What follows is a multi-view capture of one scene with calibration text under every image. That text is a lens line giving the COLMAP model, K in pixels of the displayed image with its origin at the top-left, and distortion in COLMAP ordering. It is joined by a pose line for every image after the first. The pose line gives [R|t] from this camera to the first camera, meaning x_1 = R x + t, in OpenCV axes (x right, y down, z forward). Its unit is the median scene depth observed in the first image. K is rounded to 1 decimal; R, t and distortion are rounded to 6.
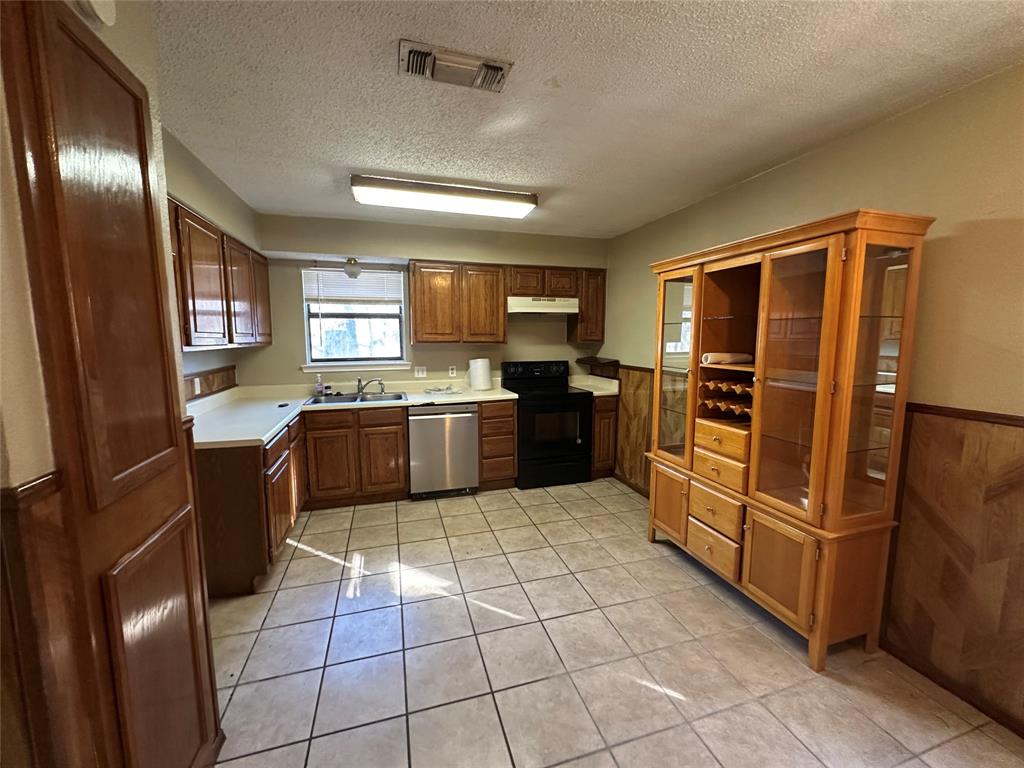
lens RADIAL K [[409.4, 0, 513.6], [0, 409.4, 383.1], [0, 0, 1]] dist [0.001029, 0.000302]
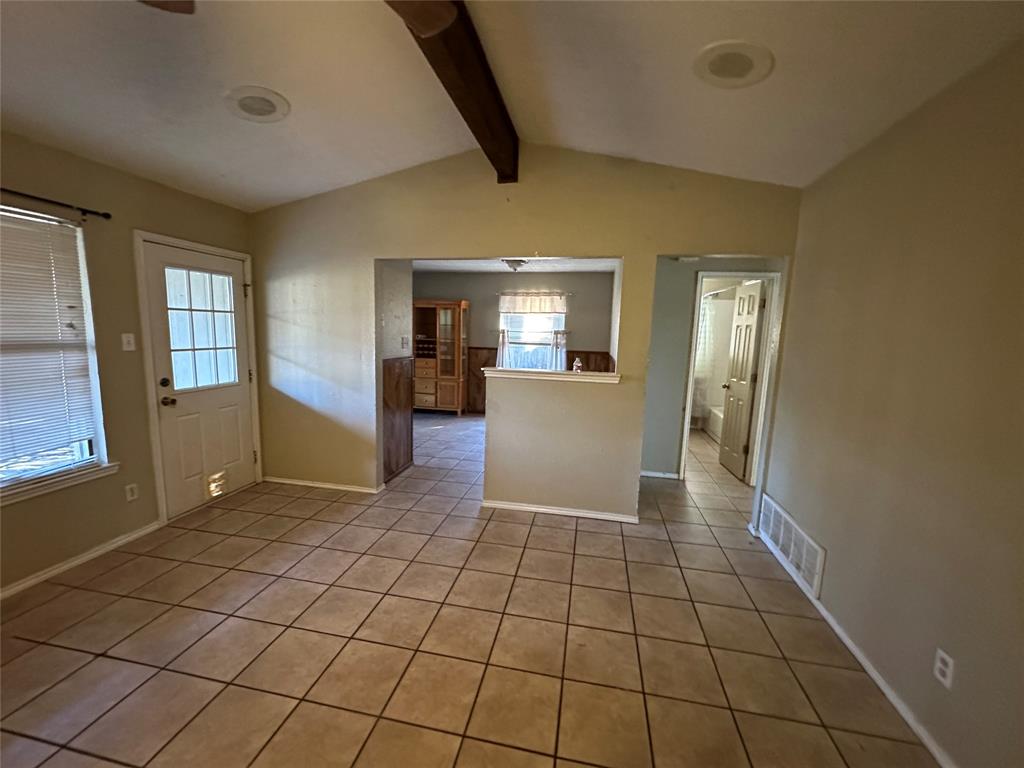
lens RADIAL K [[409.4, 0, 513.6], [0, 409.4, 383.1], [0, 0, 1]] dist [0.001029, 0.000302]
pose [[0.467923, -0.102126, 0.877849, -2.008411], [0.067434, 0.994531, 0.079755, 0.090209], [-0.881193, 0.021878, 0.472250, -1.082864]]
